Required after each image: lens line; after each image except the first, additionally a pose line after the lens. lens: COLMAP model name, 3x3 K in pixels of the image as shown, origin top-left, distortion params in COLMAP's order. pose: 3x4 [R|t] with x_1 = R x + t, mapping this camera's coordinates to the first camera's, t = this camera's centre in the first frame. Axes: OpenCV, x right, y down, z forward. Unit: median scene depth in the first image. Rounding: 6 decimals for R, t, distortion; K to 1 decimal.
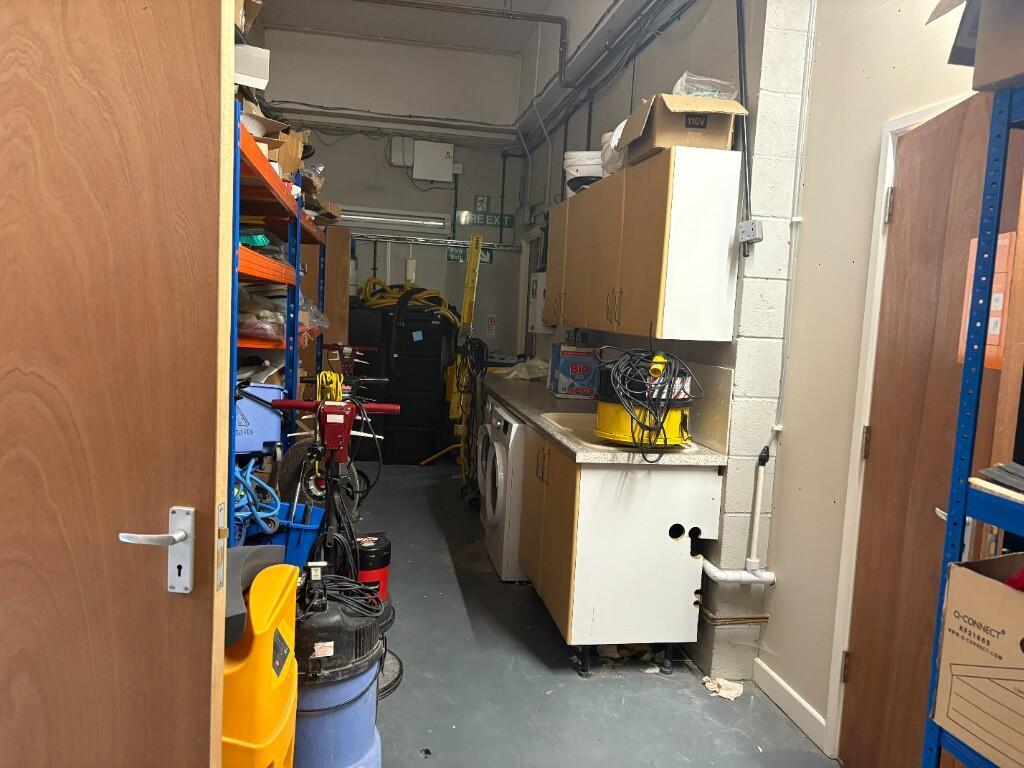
lens RADIAL K [[809.9, 0, 512.0], [0, 809.9, 384.0], [0, 0, 1]] dist [0.070005, -0.065722]
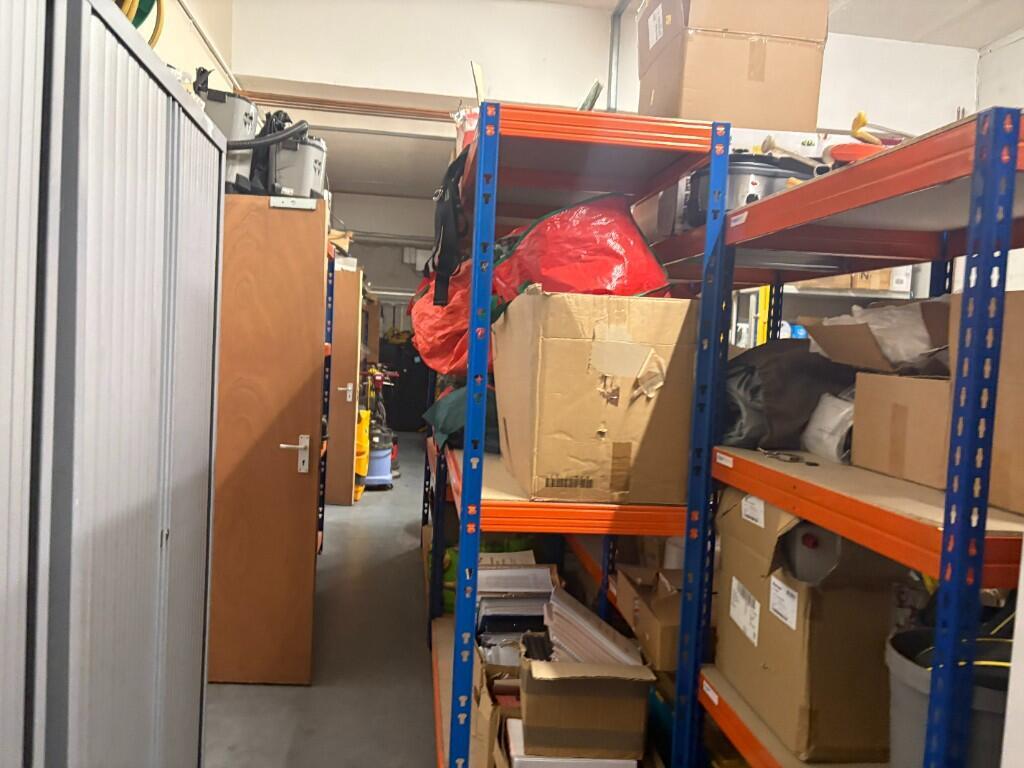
lens RADIAL K [[809.9, 0, 512.0], [0, 809.9, 384.0], [0, 0, 1]] dist [0.070005, -0.065722]
pose [[0.999596, -0.004104, -0.028119, 0.177856], [0.002816, 0.998952, -0.045674, 0.095993], [0.028277, 0.045577, 0.998561, -0.970892]]
